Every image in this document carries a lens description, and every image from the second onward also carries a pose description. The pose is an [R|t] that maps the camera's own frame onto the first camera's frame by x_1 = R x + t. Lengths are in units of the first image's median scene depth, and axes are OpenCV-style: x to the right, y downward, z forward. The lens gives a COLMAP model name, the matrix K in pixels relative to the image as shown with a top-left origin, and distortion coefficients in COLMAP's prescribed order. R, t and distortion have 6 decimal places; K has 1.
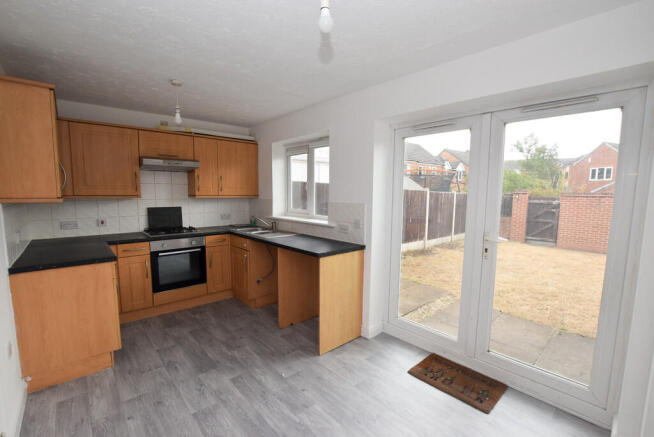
lens RADIAL K [[293.5, 0, 327.1], [0, 293.5, 222.2], [0, 0, 1]] dist [-0.025247, 0.000158]
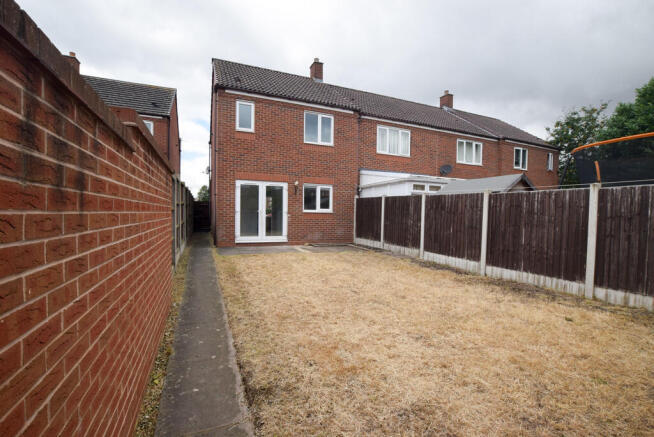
lens RADIAL K [[293.5, 0, 327.1], [0, 293.5, 222.2], [0, 0, 1]] dist [-0.025247, 0.000158]
pose [[-0.321554, 0.006877, -0.946866, 0.978043], [-0.124101, 0.991042, 0.049342, -0.021564], [0.938723, 0.133373, -0.317821, 0.751009]]
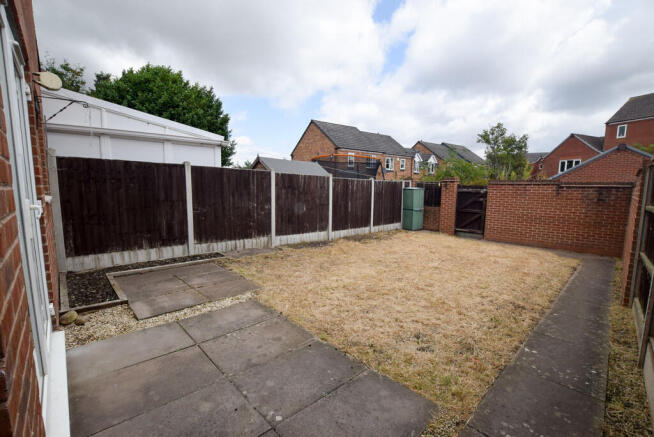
lens RADIAL K [[293.5, 0, 327.1], [0, 293.5, 222.2], [0, 0, 1]] dist [-0.025247, 0.000158]
pose [[0.999849, 0.000743, 0.017380, 0.274468], [-0.001026, 0.999867, 0.016280, 0.016385], [-0.017366, -0.016296, 0.999716, 0.075712]]
